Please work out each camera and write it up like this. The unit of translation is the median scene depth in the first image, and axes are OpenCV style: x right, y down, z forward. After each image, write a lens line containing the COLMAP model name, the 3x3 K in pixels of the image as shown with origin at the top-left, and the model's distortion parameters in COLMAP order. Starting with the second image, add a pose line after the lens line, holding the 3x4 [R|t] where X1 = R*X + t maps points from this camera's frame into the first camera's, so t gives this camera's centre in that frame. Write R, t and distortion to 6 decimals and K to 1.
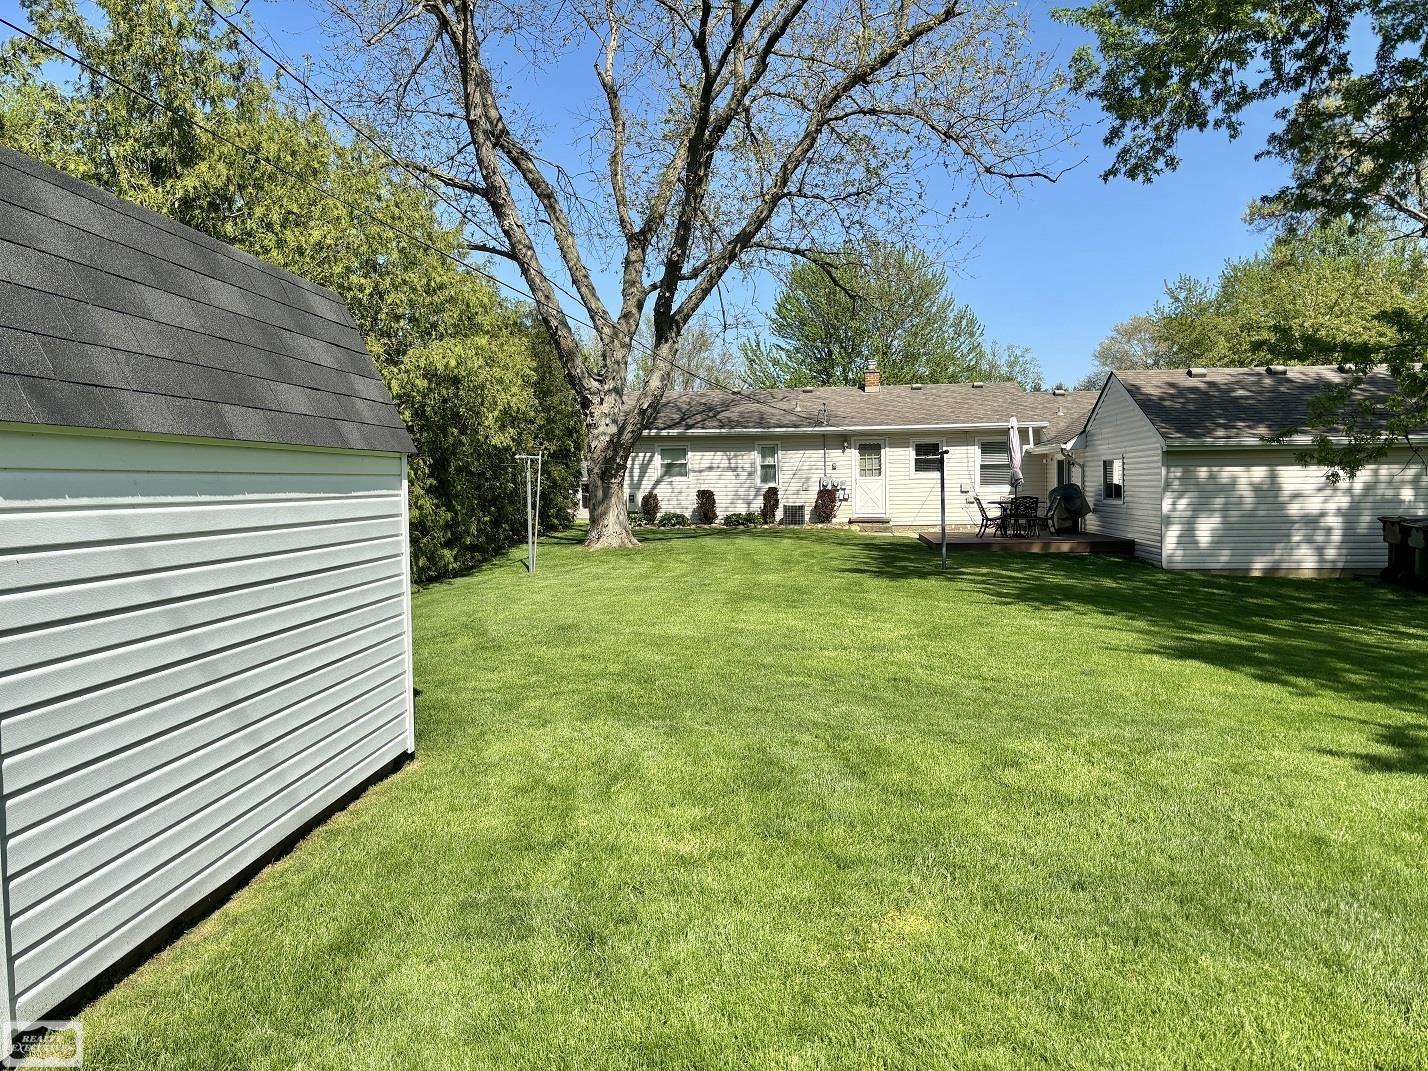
lens RADIAL K [[1076.6, 0, 717.0], [0, 1076.6, 540.9], [0, 0, 1]] dist [0.024841, -0.020411]
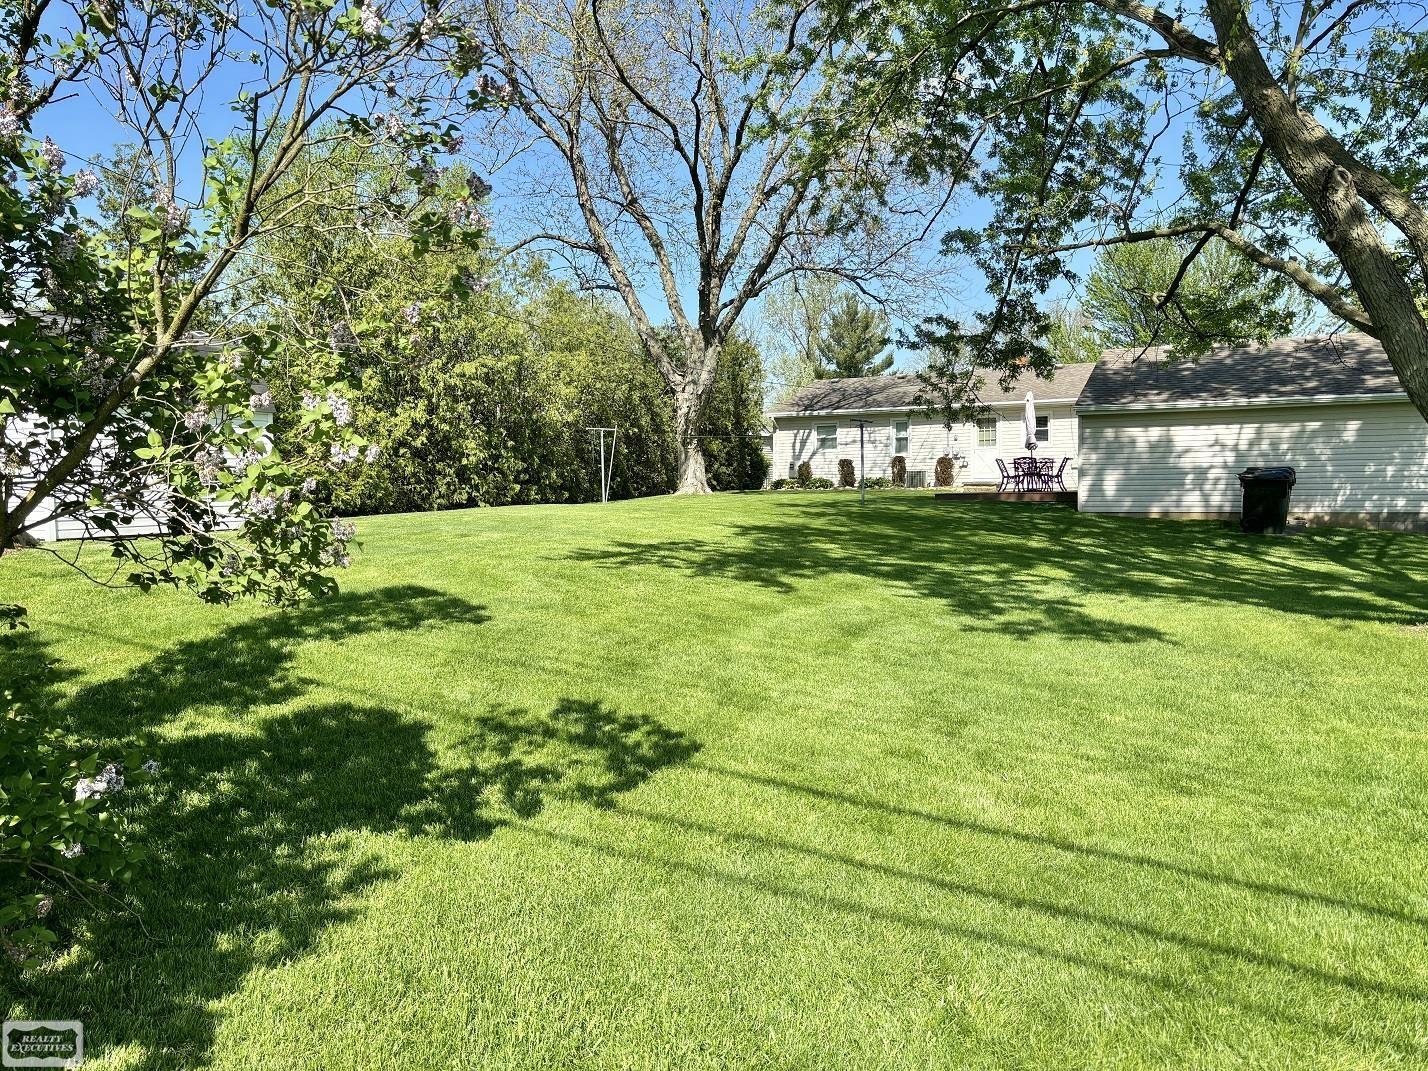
lens RADIAL K [[1076.6, 0, 710.4], [0, 1076.6, 532.5], [0, 0, 1]] dist [0.024841, -0.020411]
pose [[0.923357, 0.018584, -0.383494, 0.357921], [-0.017524, 0.999827, 0.006258, 0.035049], [0.383544, 0.000942, 0.923522, -0.212643]]
